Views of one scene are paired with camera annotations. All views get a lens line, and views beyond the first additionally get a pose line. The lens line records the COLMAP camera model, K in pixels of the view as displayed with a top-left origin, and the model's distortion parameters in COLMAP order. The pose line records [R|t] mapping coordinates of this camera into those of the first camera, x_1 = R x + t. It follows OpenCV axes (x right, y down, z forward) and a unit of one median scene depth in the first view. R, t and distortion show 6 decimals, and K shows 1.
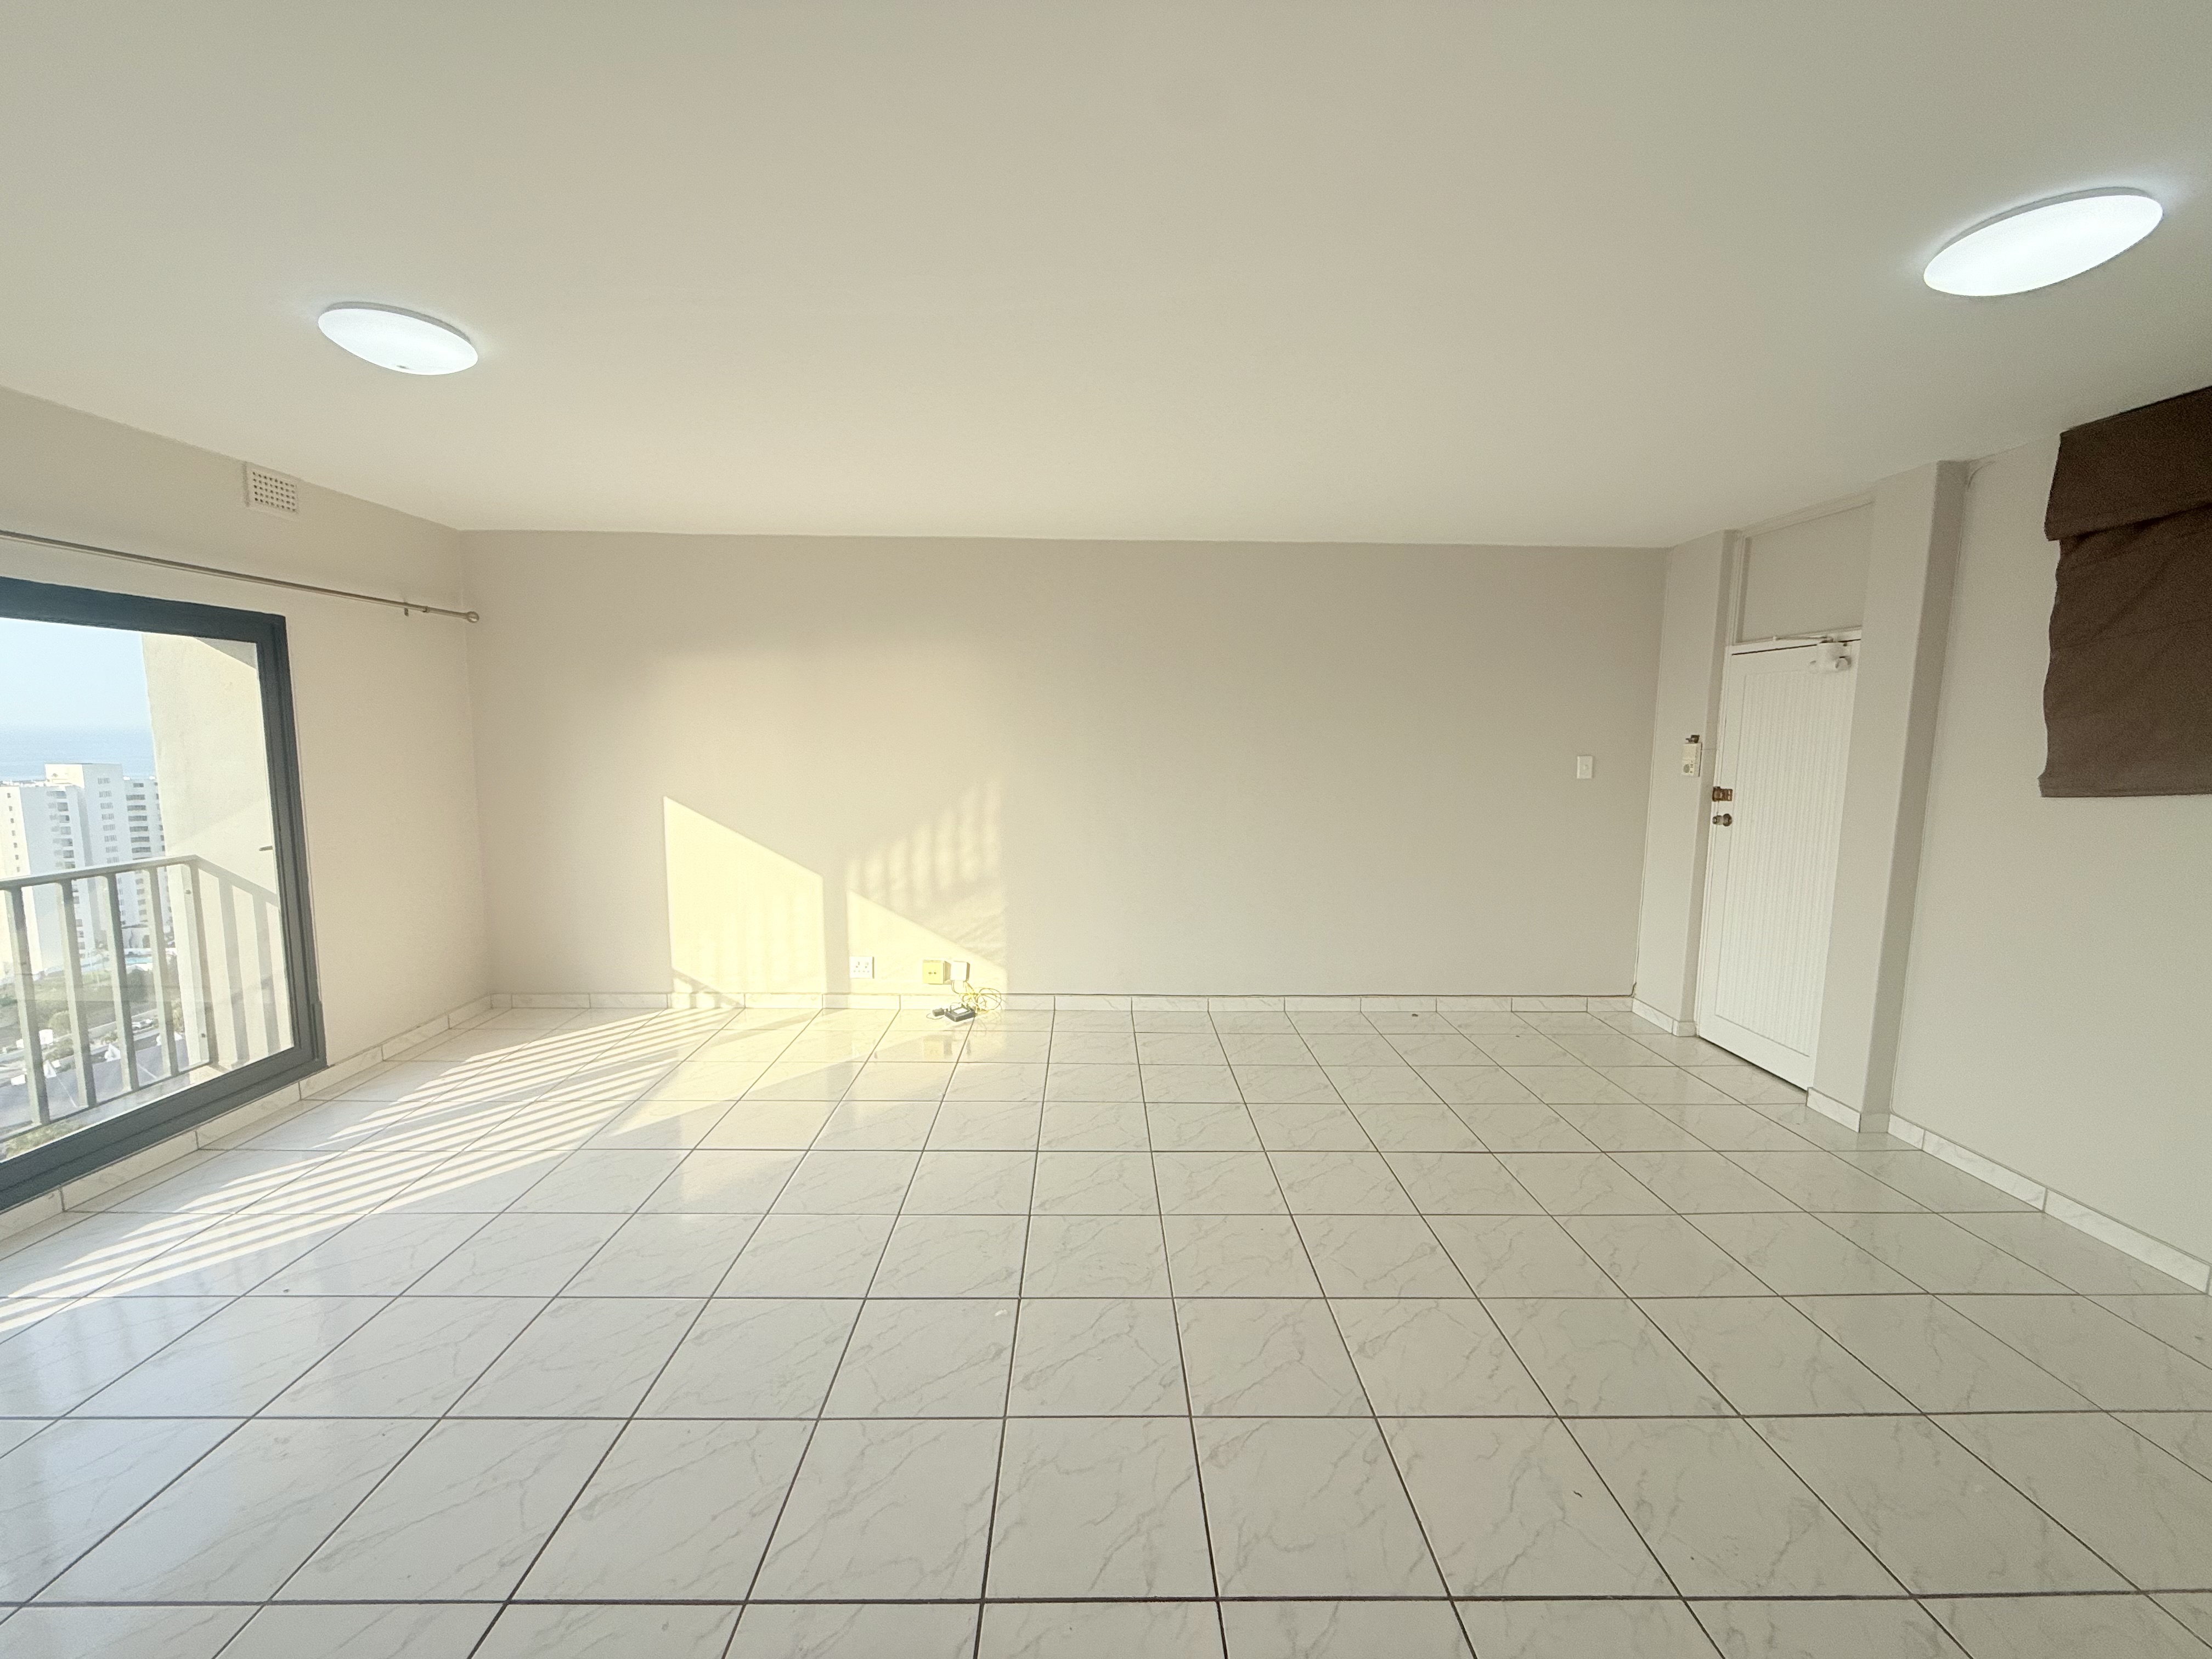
lens RADIAL K [[884.5, 0, 1099.6], [0, 884.5, 828.7], [0, 0, 1]] dist [0.000613, 0.000170]
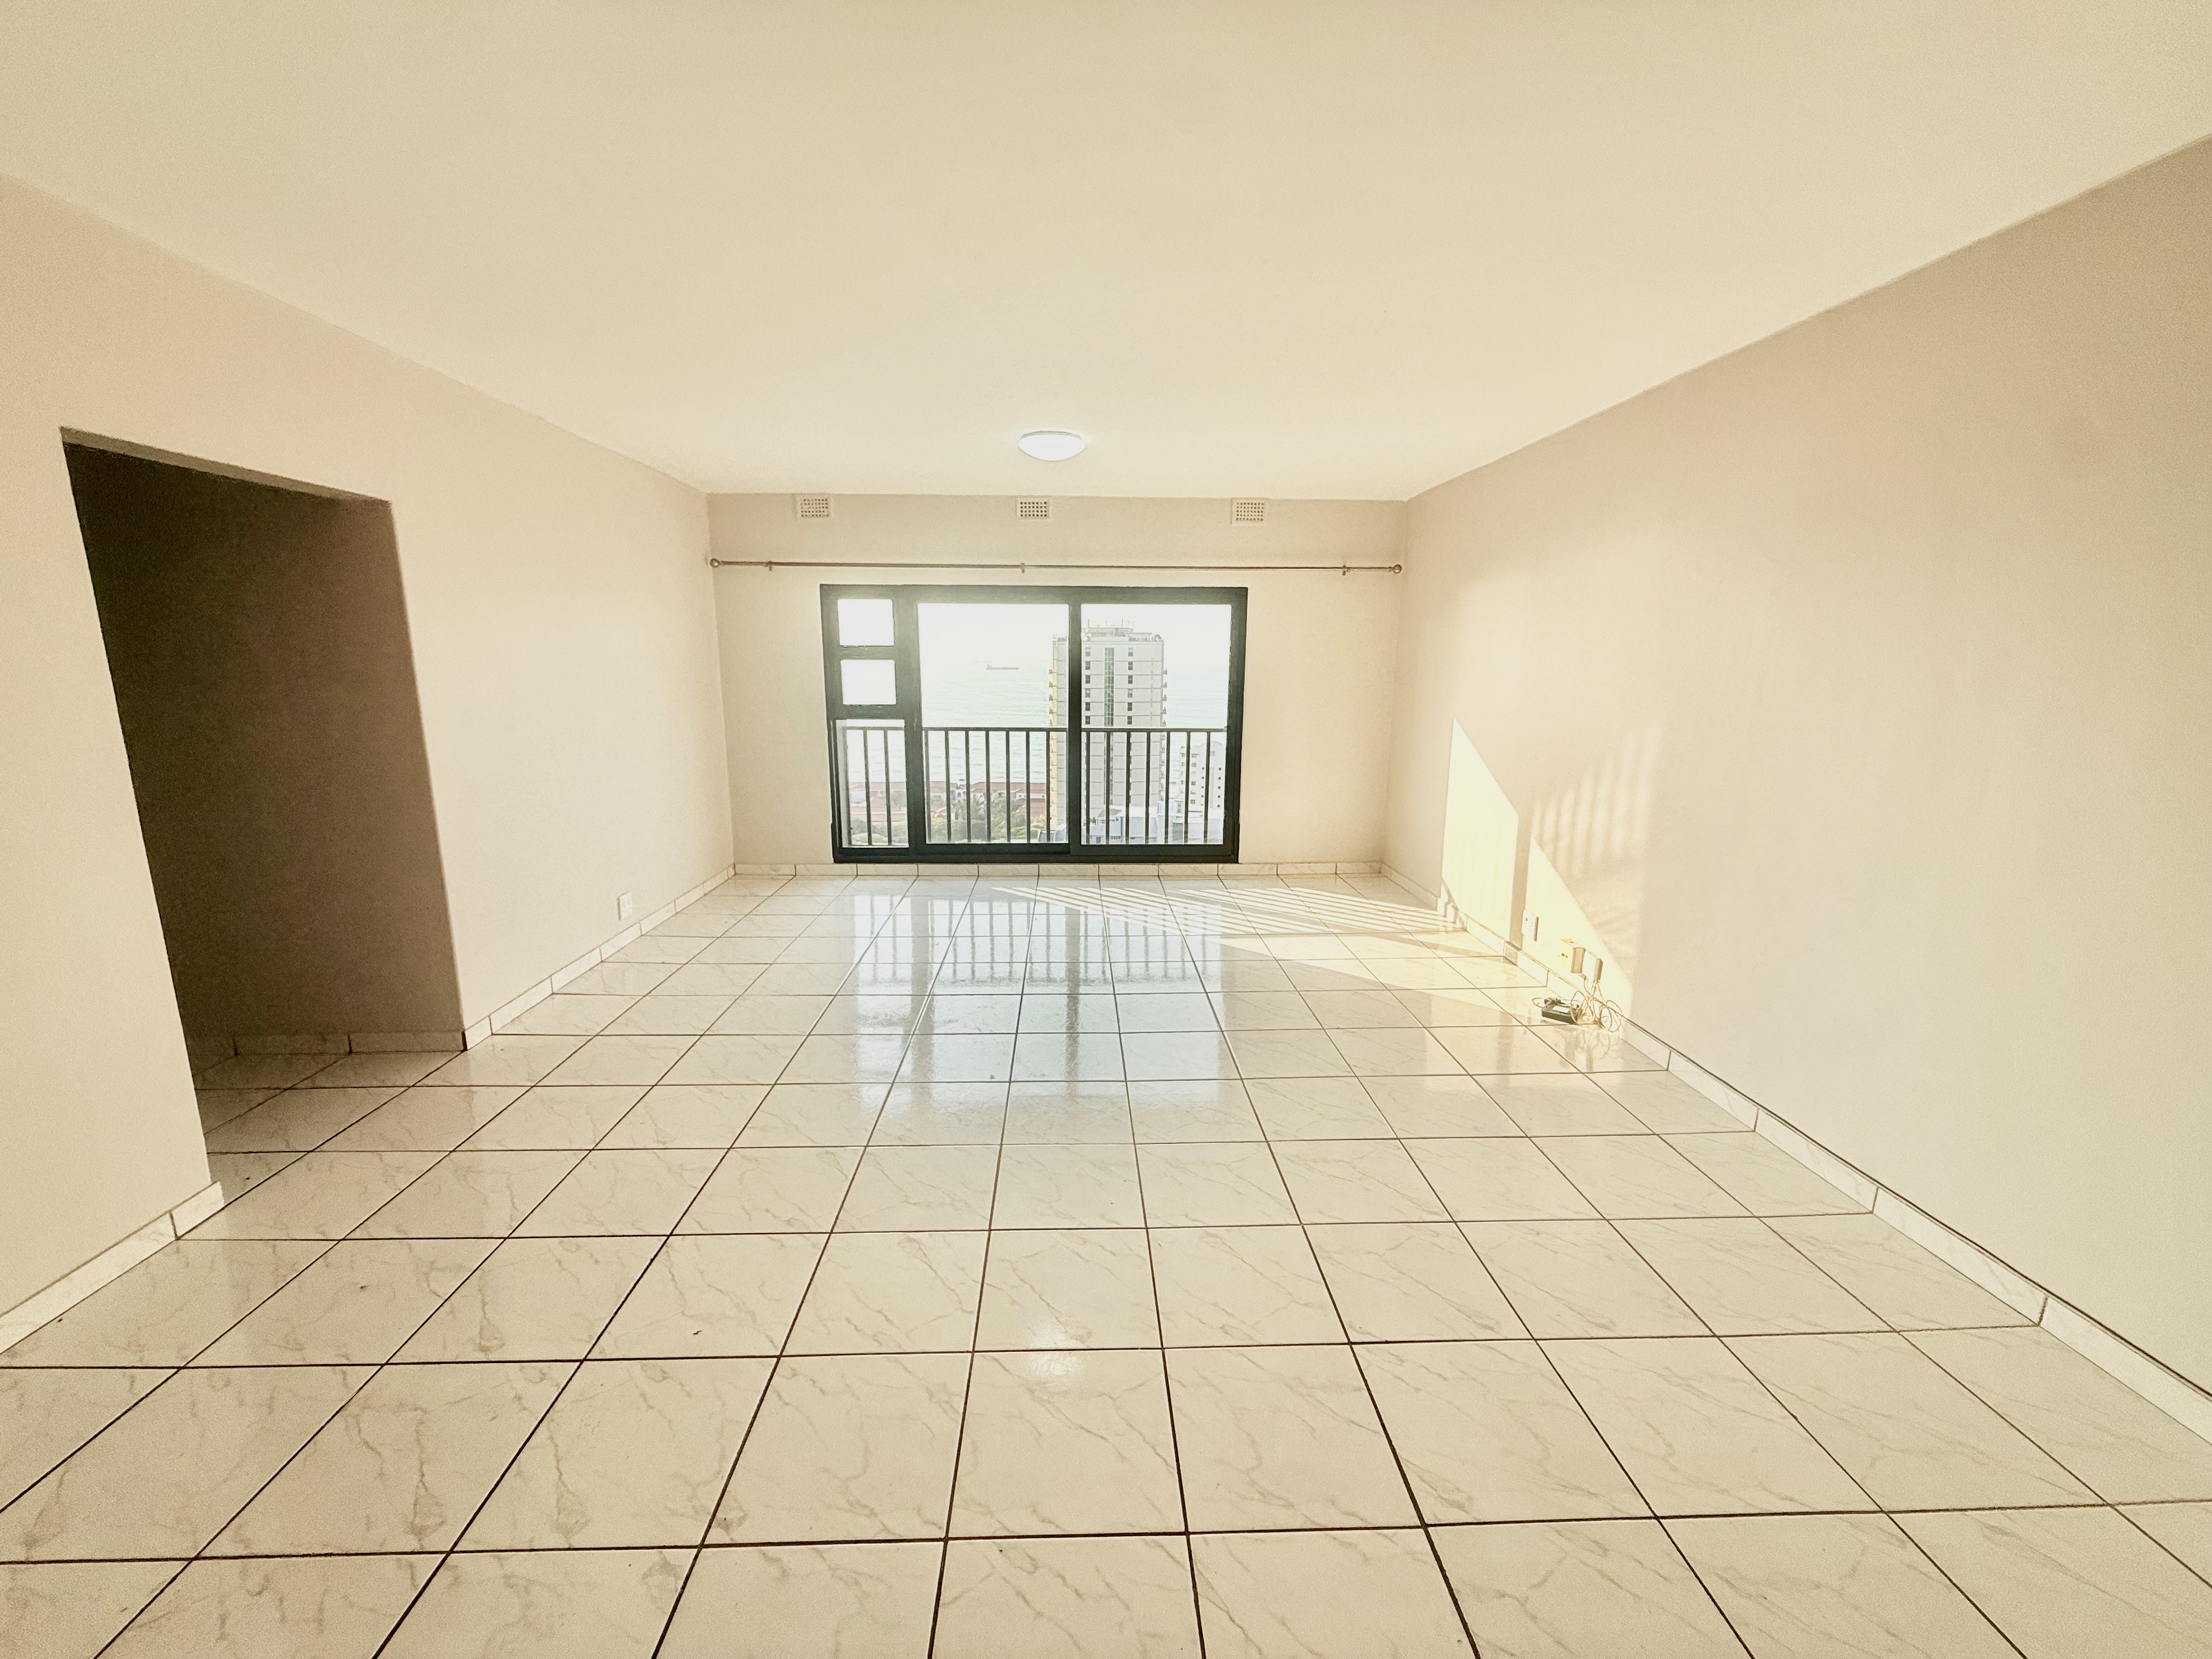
lens RADIAL K [[884.5, 0, 1099.6], [0, 884.5, 828.7], [0, 0, 1]] dist [0.000613, 0.000170]
pose [[0.016701, 0.181321, -0.983282, 0.635981], [-0.116738, 0.977047, 0.178189, -0.049992], [0.993022, 0.111810, 0.037485, 0.579917]]
